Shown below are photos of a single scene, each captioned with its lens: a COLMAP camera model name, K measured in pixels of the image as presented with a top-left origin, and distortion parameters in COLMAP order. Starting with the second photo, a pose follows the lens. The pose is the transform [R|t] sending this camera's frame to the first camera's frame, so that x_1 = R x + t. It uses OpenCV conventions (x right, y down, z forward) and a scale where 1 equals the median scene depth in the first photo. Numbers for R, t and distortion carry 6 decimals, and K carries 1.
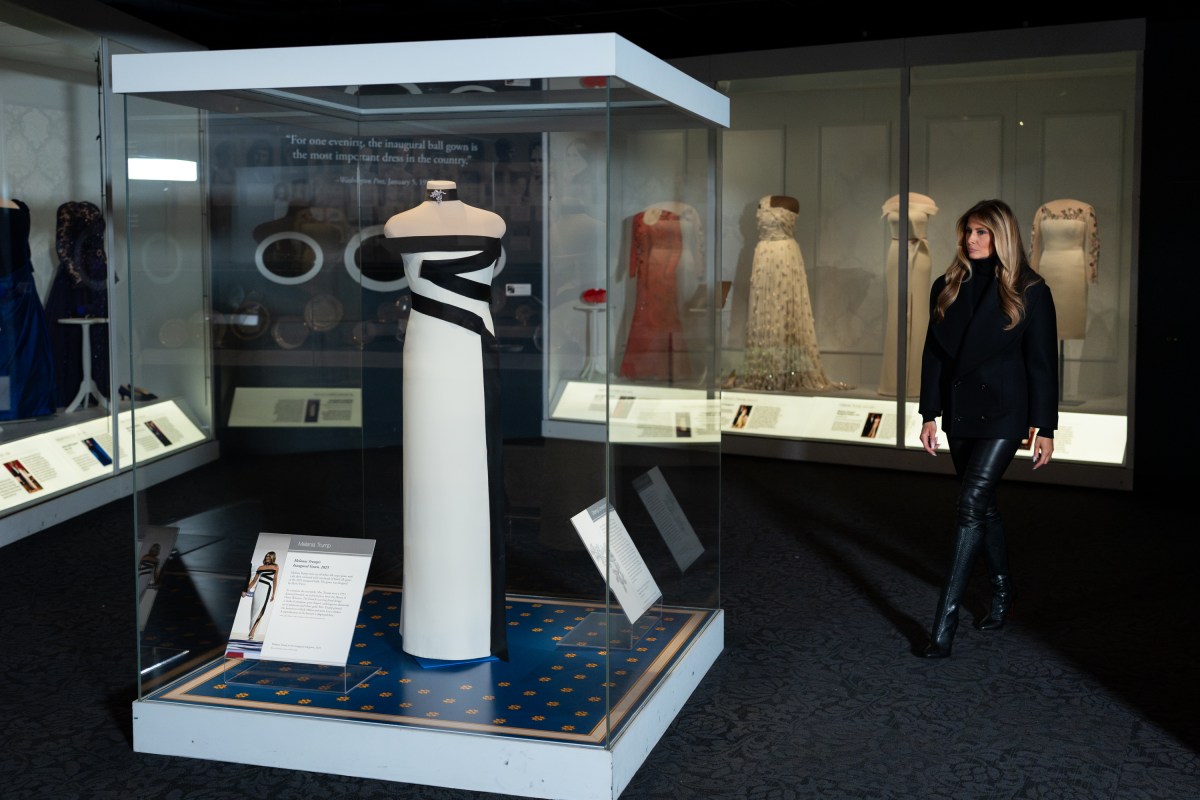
lens RADIAL K [[1322.0, 0, 630.6], [0, 1322.0, 343.2], [0, 0, 1]] dist [-0.037436, 0.120116]
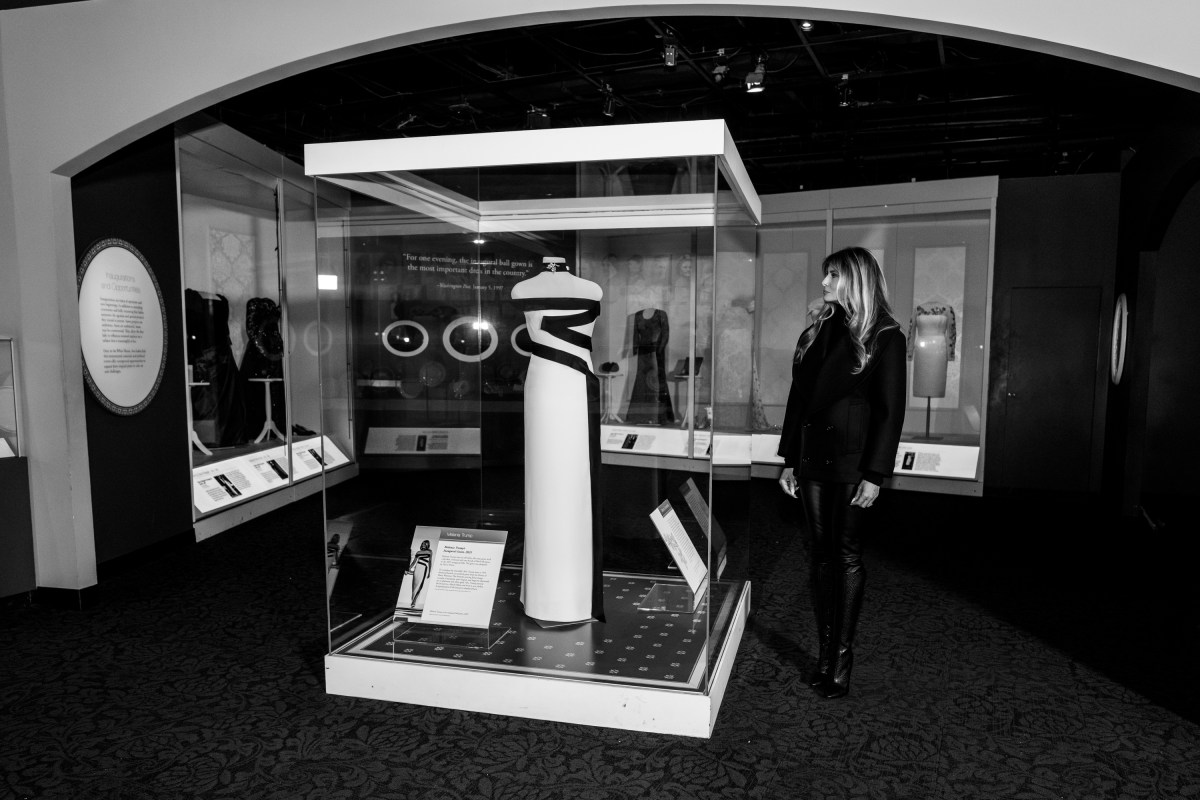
lens RADIAL K [[823.3, 0, 626.3], [0, 823.3, 441.8], [0, 0, 1]] dist [-0.040534, 0.002035]
pose [[0.999489, 0.002226, 0.031892, -0.093982], [-0.003547, 0.999136, 0.041414, 0.024676], [-0.031772, -0.041506, 0.998633, 0.174343]]
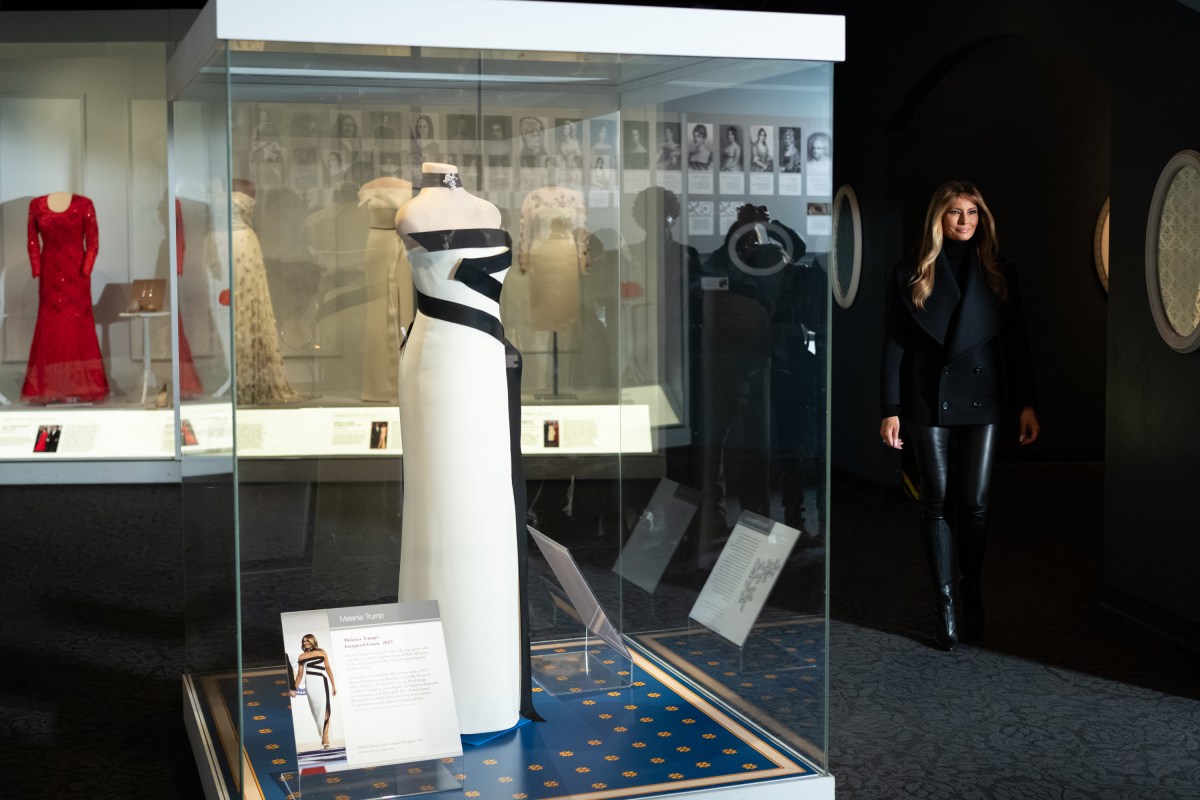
lens RADIAL K [[1505.4, 0, 553.3], [0, 1505.4, 339.0], [0, 0, 1]] dist [-0.035436, 0.095829]
pose [[0.833469, -0.043225, 0.550872, -0.590597], [0.045103, 0.998931, 0.010141, -0.017689], [-0.550722, 0.016394, 0.834528, 0.163355]]
